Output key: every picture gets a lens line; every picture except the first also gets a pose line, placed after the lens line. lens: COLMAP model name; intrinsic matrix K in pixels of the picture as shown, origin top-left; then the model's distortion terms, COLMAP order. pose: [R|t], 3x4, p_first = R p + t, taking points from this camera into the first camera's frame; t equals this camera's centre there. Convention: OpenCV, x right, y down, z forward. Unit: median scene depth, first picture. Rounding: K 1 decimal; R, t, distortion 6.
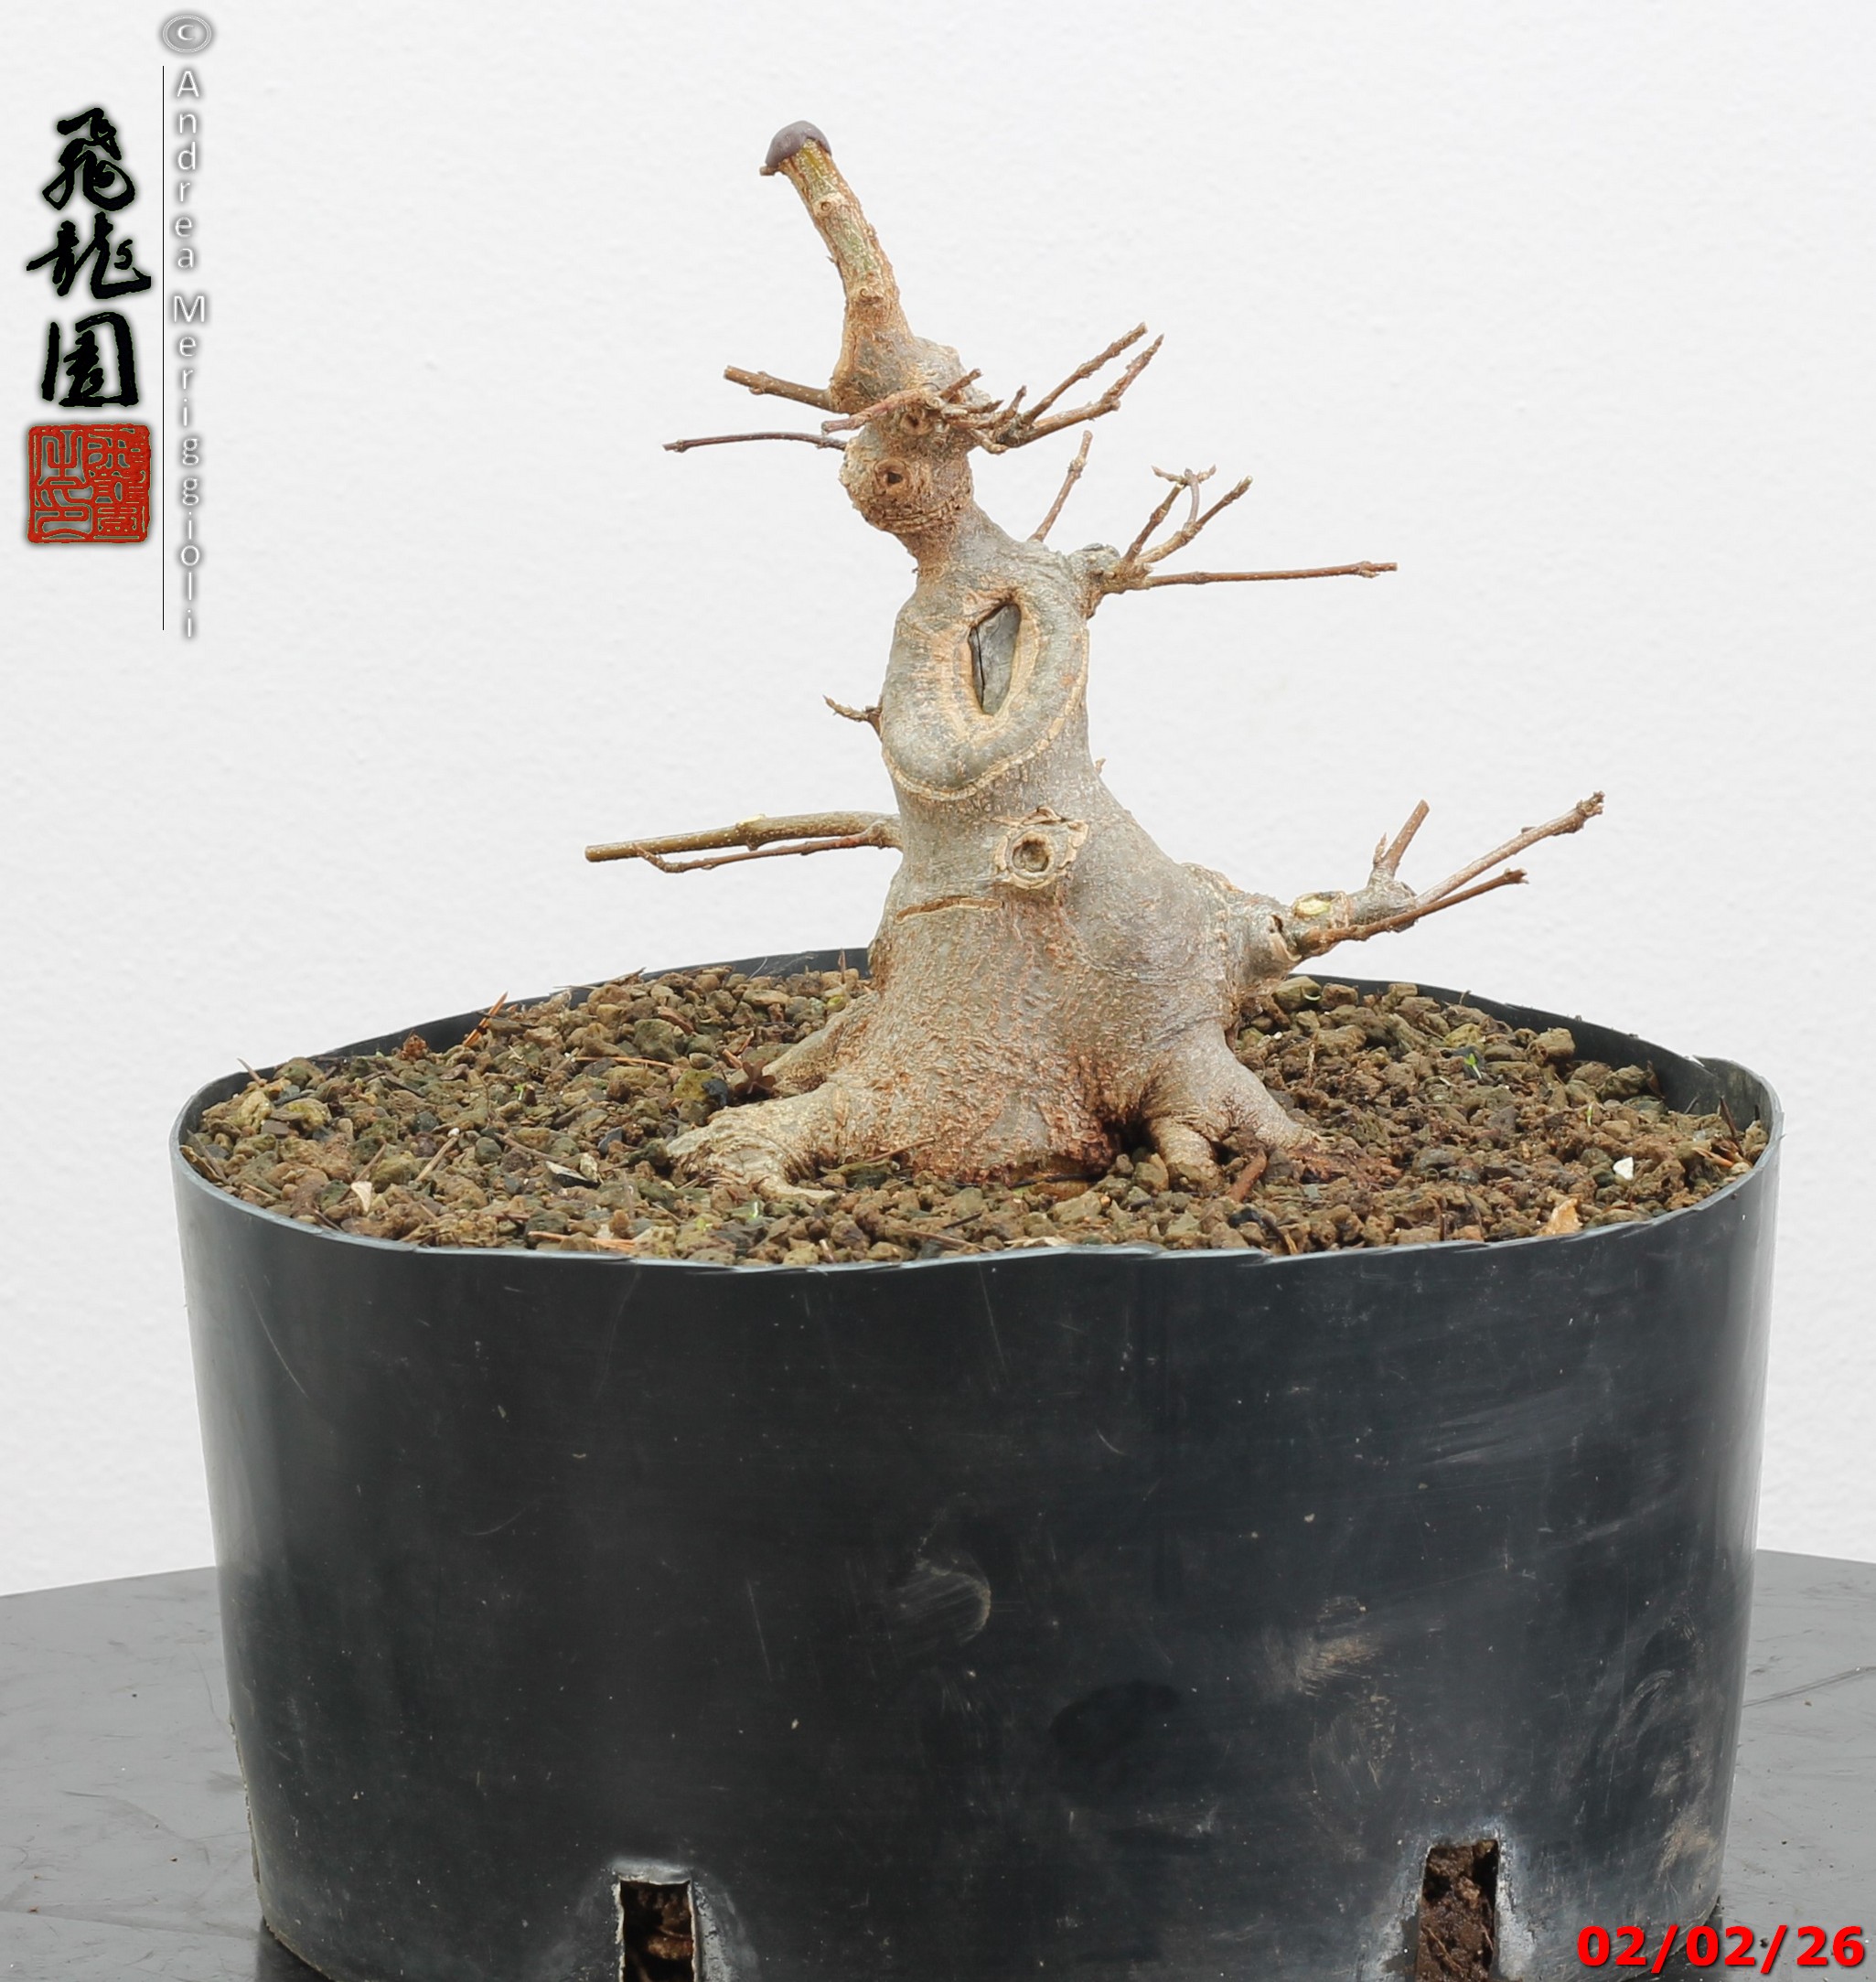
lens RADIAL K [[8375.0, 0, 938.0], [0, 8375.0, 991.0], [0, 0, 1]] dist [-0.105298, 1.162166]
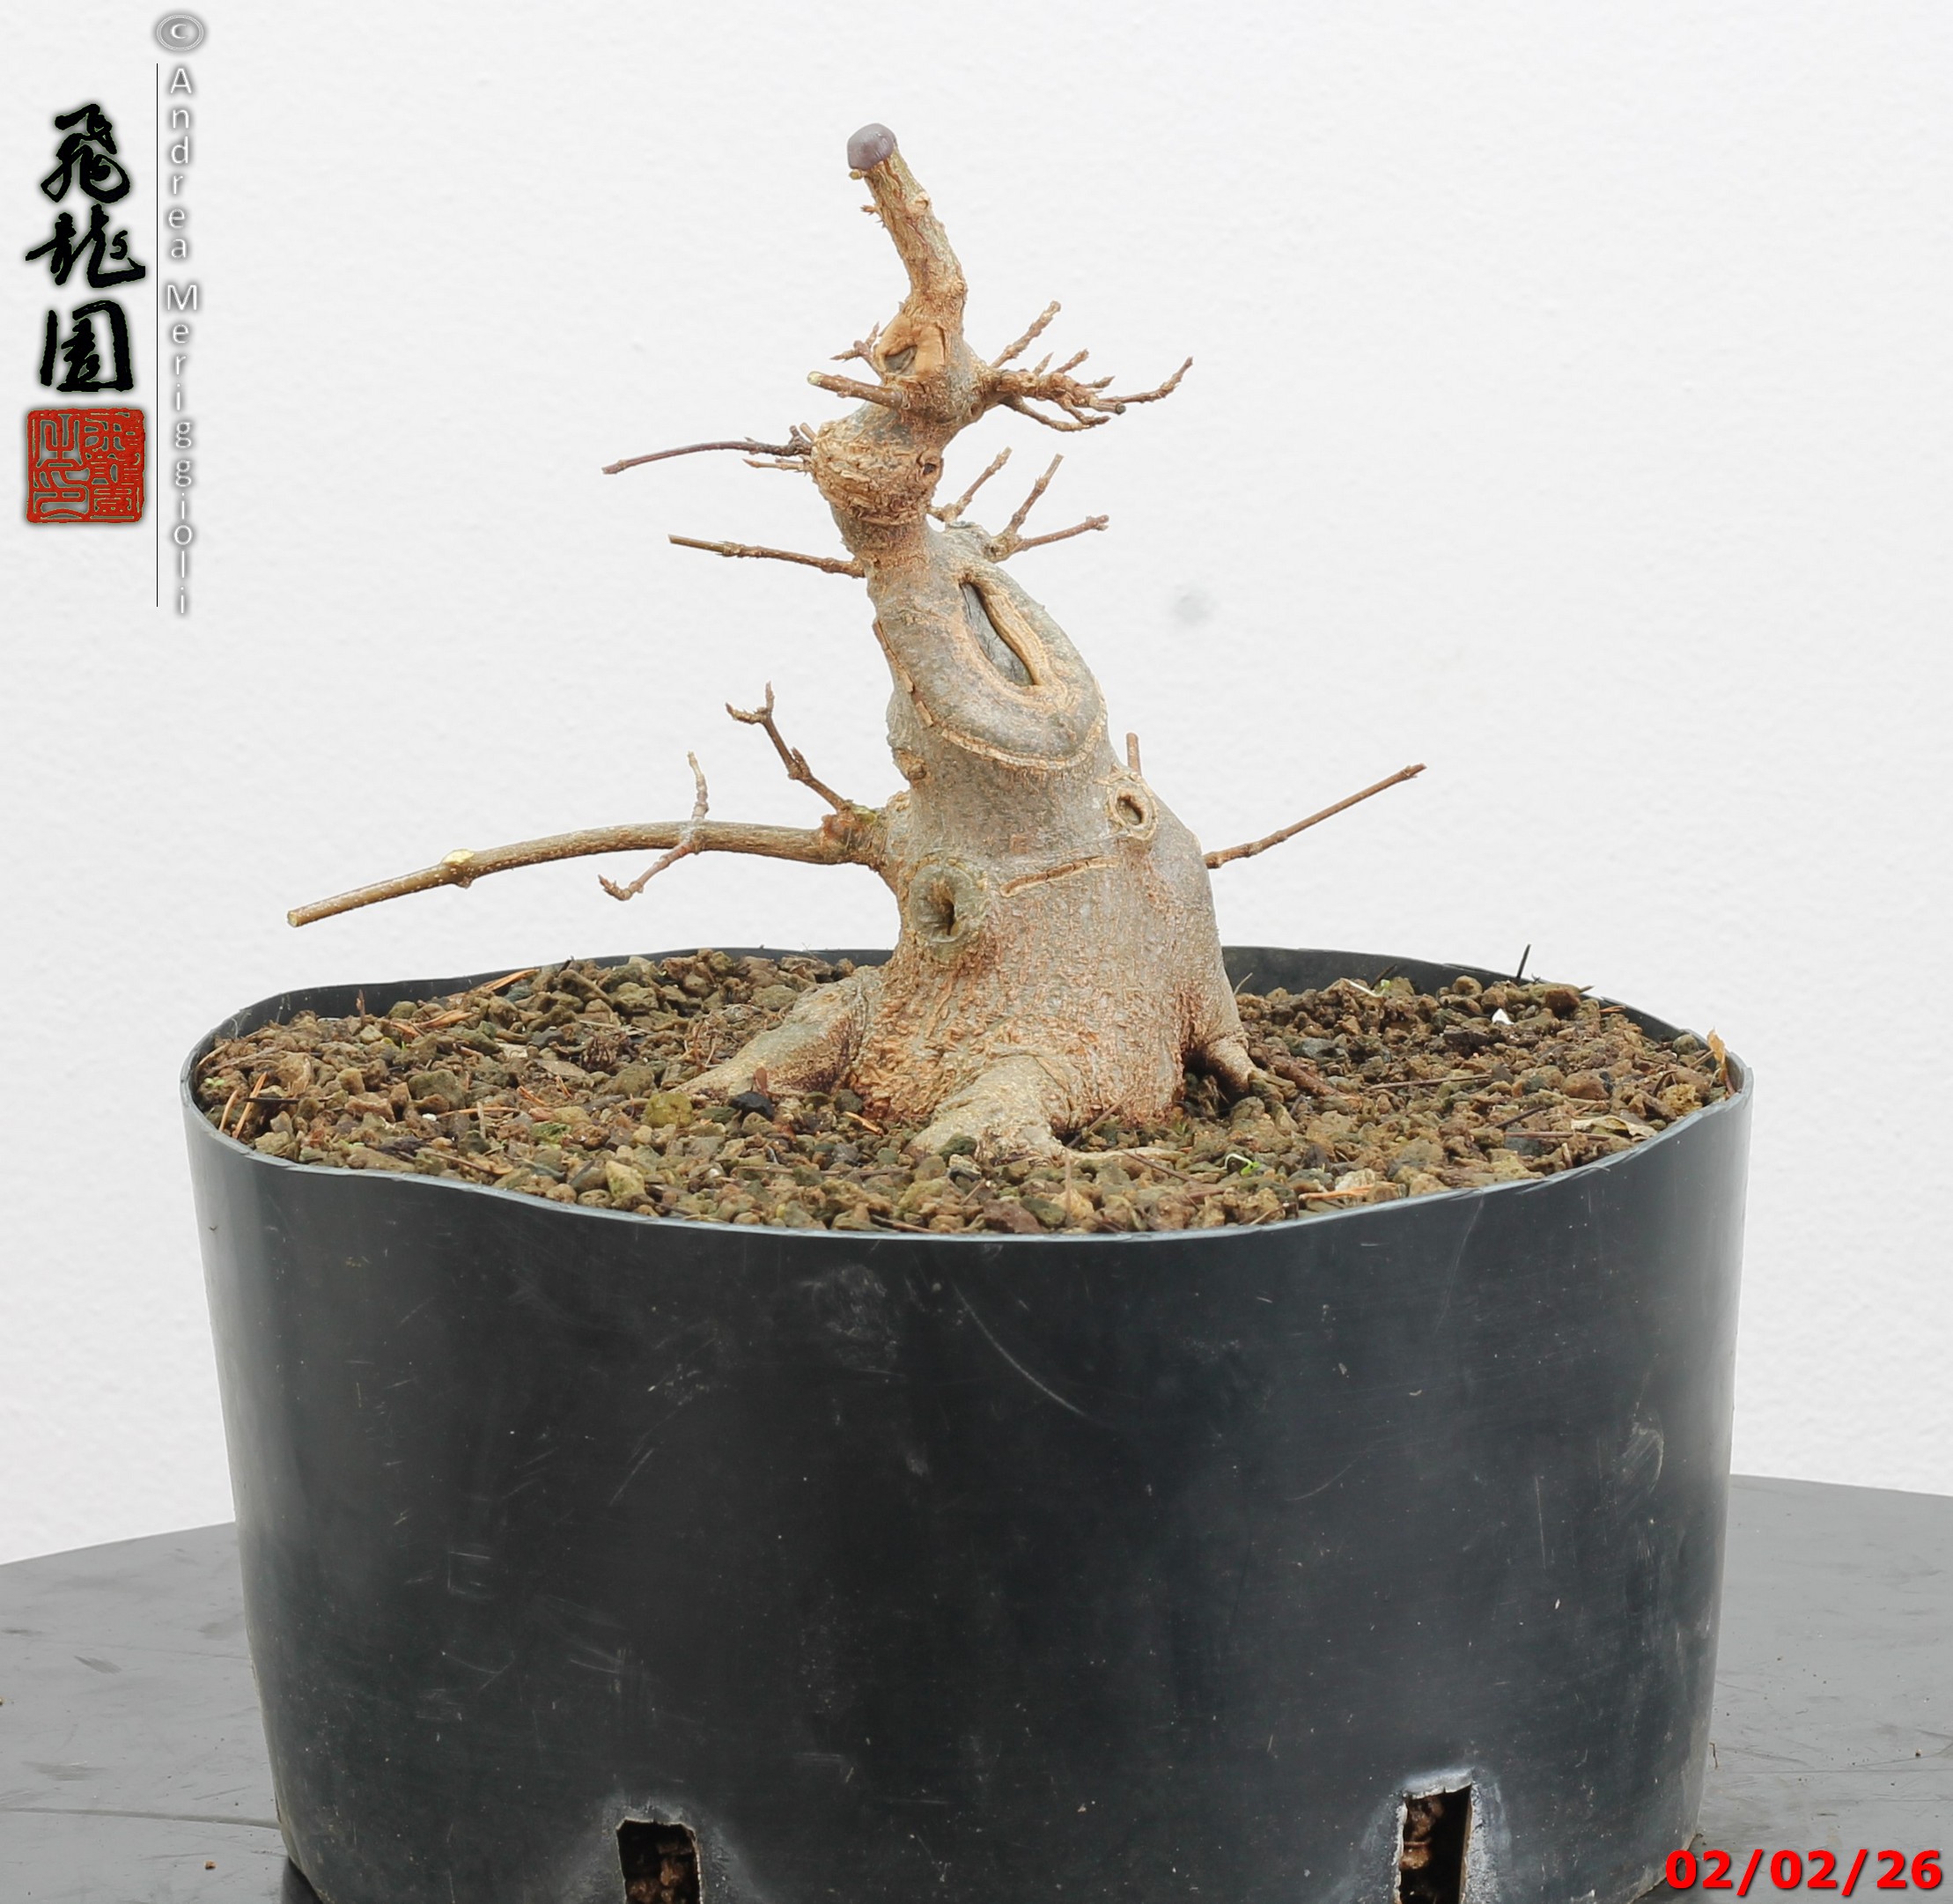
lens RADIAL K [[8405.8, 0, 976.5], [0, 8405.8, 952.0], [0, 0, 1]] dist [-0.047297, -0.121655]
pose [[0.502534, -0.130854, 0.854598, -0.930188], [0.143758, 0.987366, 0.066648, -0.073876], [-0.852522, 0.089362, 0.514996, 0.493044]]
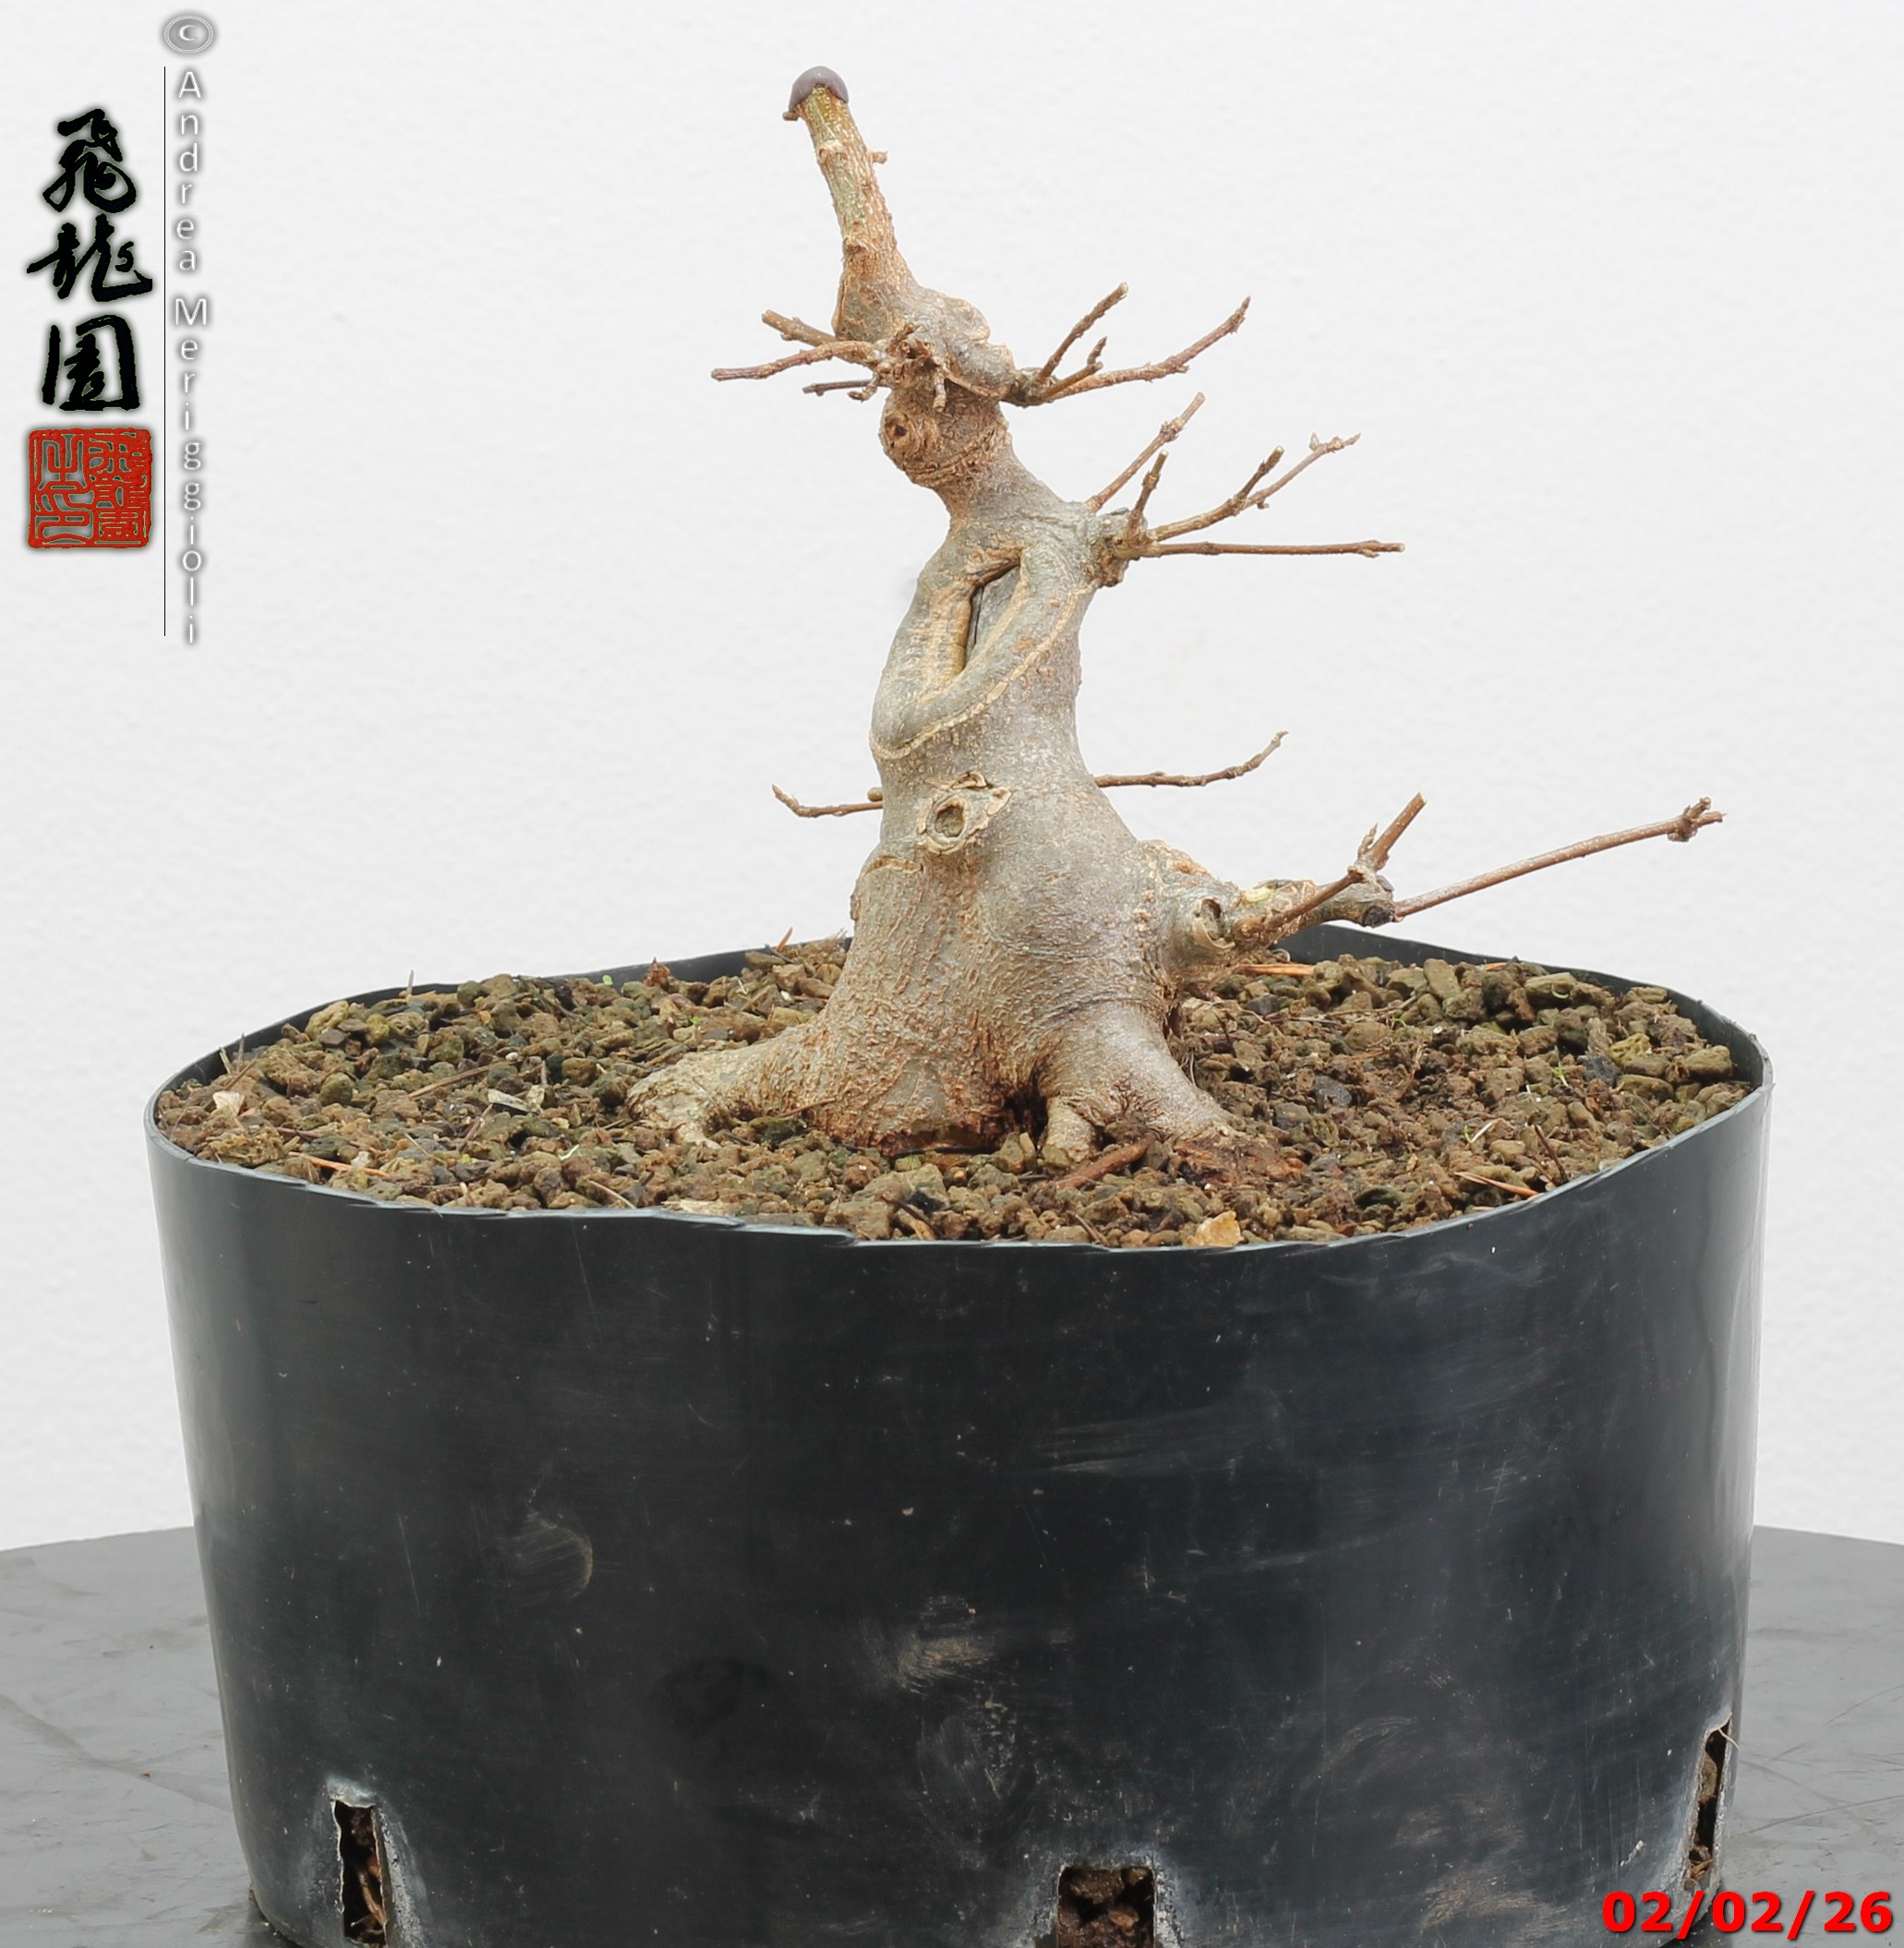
lens RADIAL K [[8384.3, 0, 952.0], [0, 8384.3, 974.0], [0, 0, 1]] dist [-0.047297, -0.121655]
pose [[0.889129, 0.076006, -0.451301, 0.472588], [-0.071836, 0.997067, 0.026394, -0.024996], [0.451984, 0.008952, 0.891981, 0.126743]]
